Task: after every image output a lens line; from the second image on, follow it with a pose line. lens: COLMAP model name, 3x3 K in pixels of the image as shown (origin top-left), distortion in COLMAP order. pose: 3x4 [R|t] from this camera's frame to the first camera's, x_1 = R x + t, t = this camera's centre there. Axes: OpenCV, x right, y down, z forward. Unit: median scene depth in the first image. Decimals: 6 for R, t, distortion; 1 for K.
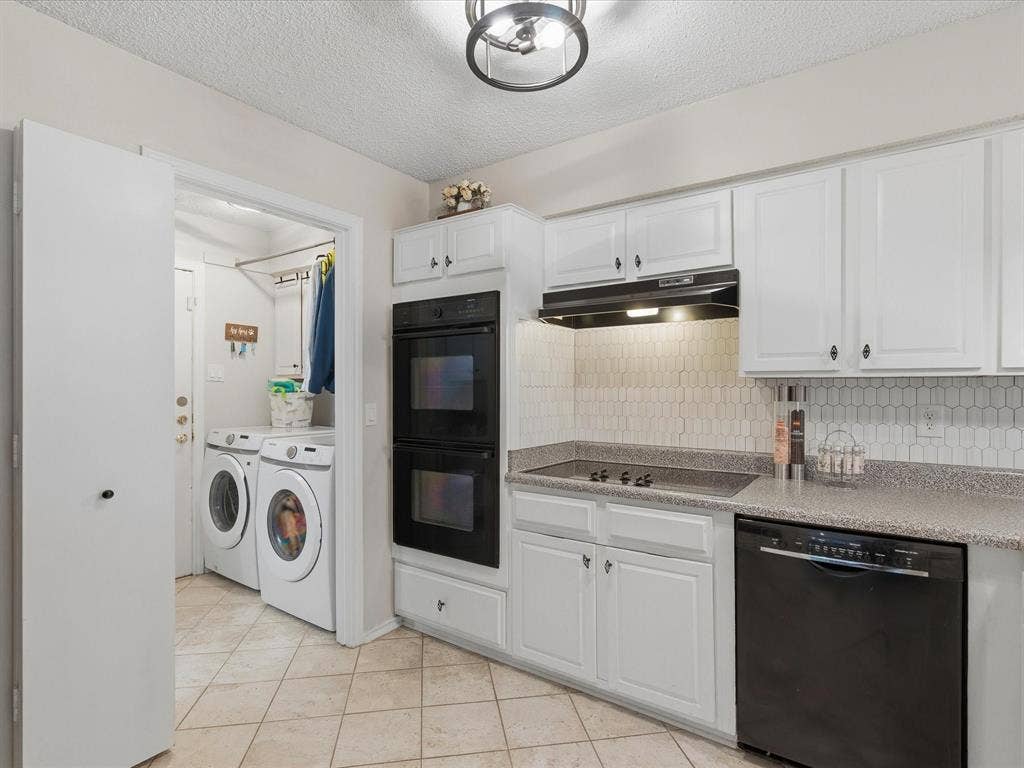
lens RADIAL K [[530.2, 0, 510.5], [0, 530.2, 387.9], [0, 0, 1]] dist [-0.007927, 0.002942]
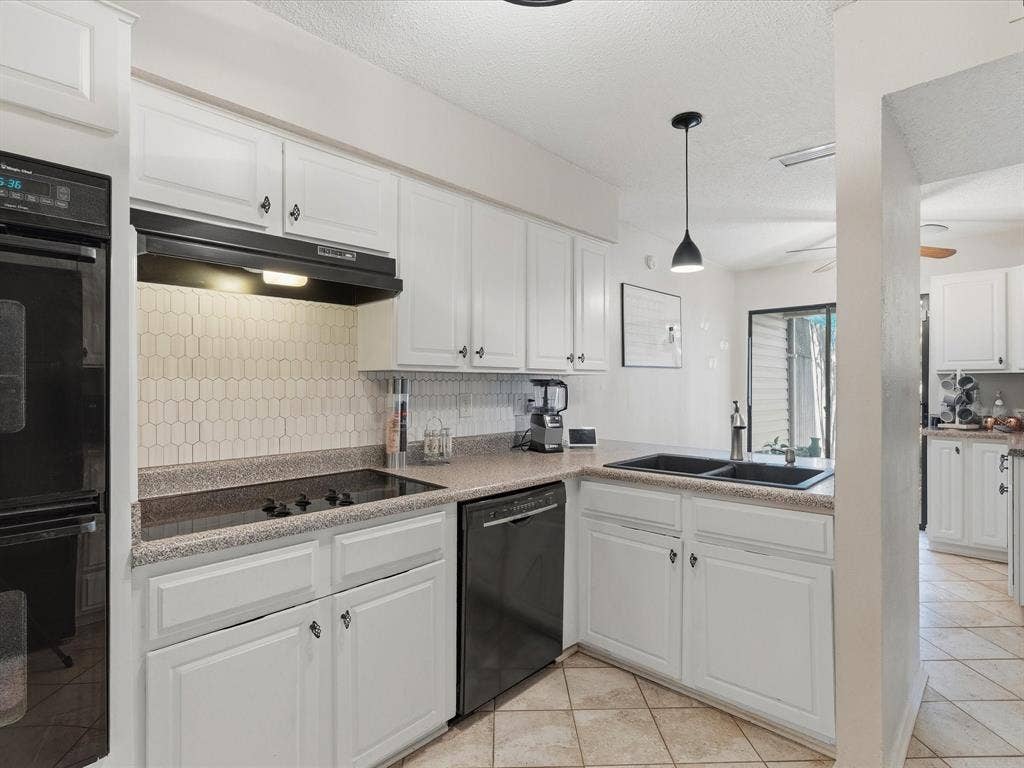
lens RADIAL K [[530.2, 0, 520.8], [0, 530.2, 381.4], [0, 0, 1]] dist [-0.007927, 0.002942]
pose [[0.129127, -0.000396, 0.991628, -0.509127], [-0.004338, 0.999990, 0.000964, -0.000638], [-0.991619, -0.004426, 0.129124, 0.638460]]
